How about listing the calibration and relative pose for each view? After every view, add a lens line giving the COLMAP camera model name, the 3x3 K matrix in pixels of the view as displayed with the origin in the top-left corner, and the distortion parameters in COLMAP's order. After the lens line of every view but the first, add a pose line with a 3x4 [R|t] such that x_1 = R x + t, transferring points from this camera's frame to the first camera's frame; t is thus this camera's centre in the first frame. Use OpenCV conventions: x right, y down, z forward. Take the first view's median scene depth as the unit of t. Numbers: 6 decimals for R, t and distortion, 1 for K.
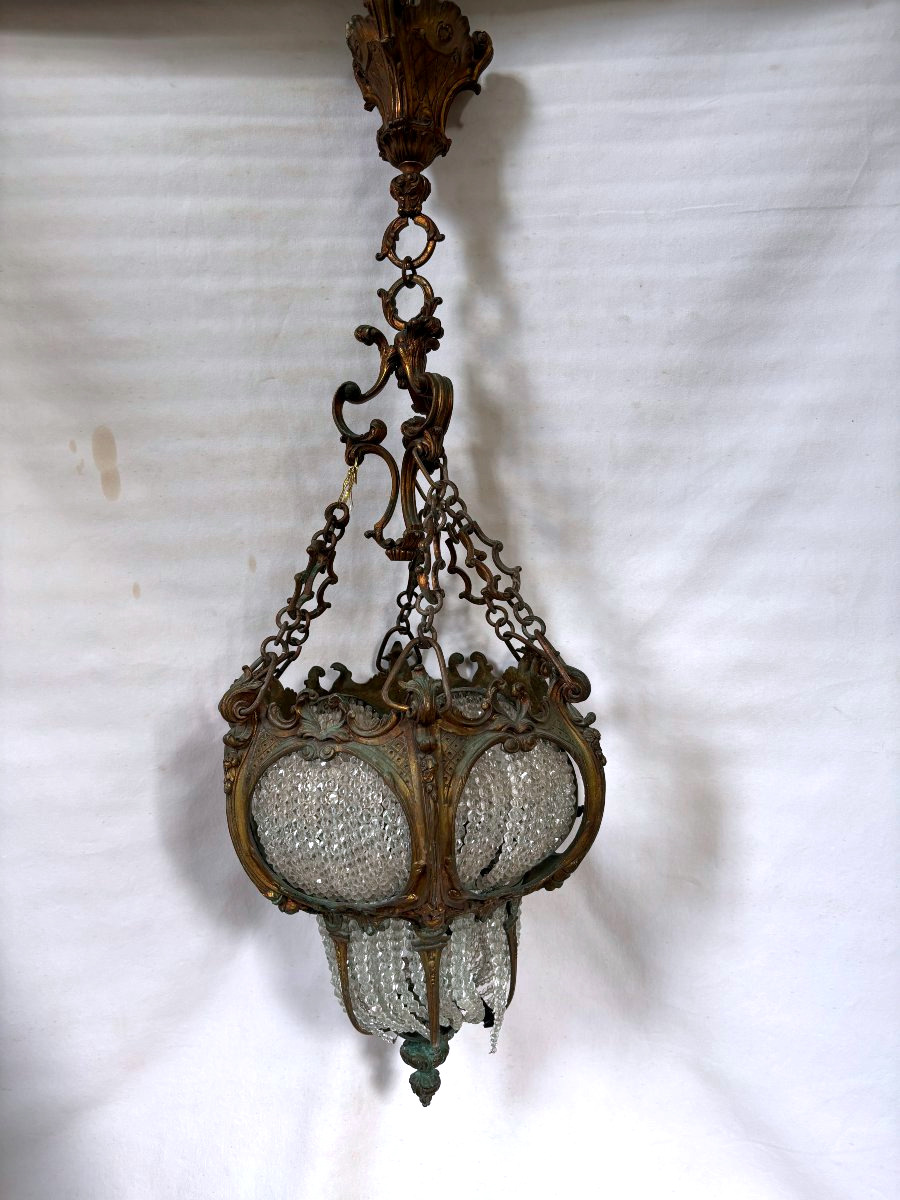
lens RADIAL K [[897.2, 0, 470.8], [0, 897.2, 567.8], [0, 0, 1]] dist [-0.022572, -0.001554]
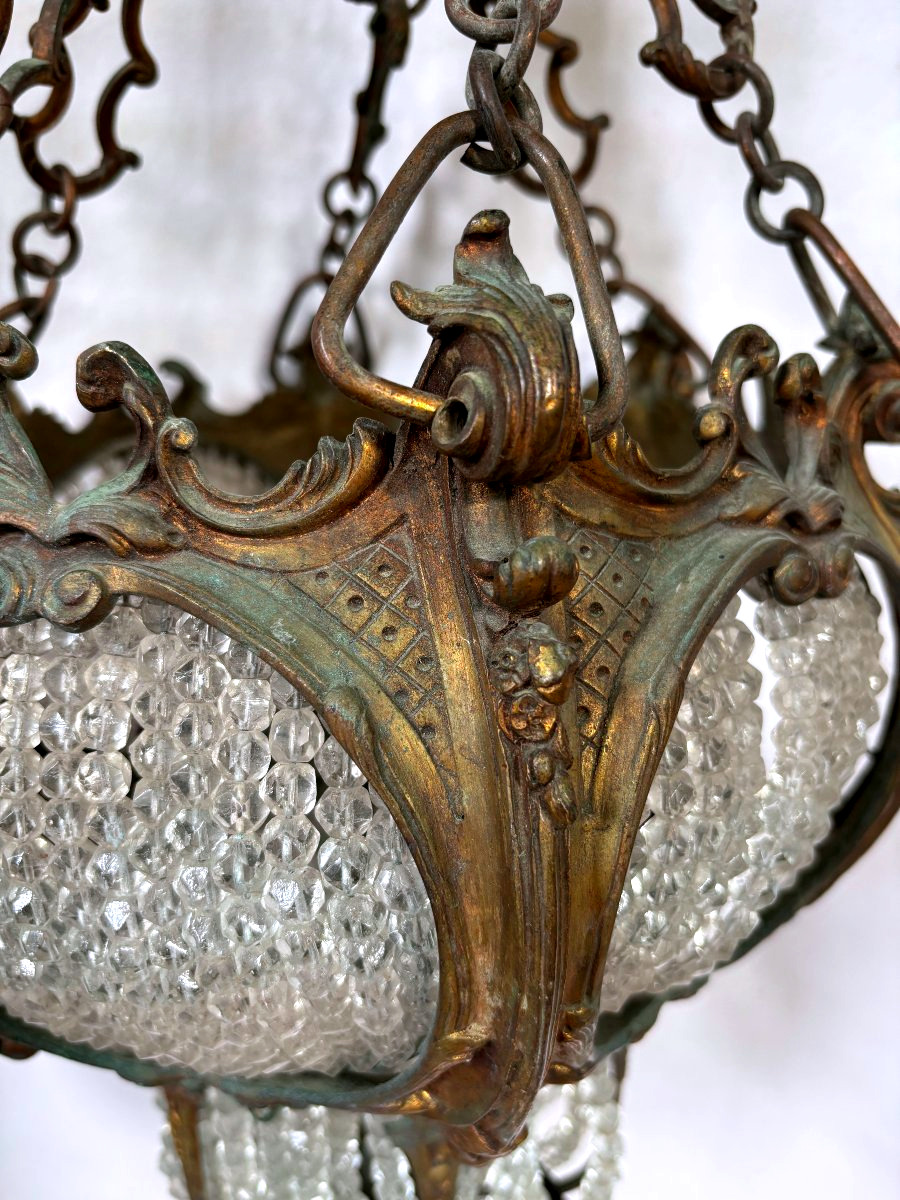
lens RADIAL K [[897.2, 0, 470.8], [0, 897.2, 567.8], [0, 0, 1]] dist [-0.022572, -0.001554]
pose [[0.990726, 0.018949, 0.134549, -0.088463], [-0.047910, 0.975347, 0.215413, 0.142707], [-0.127151, -0.219862, 0.967209, 0.755716]]
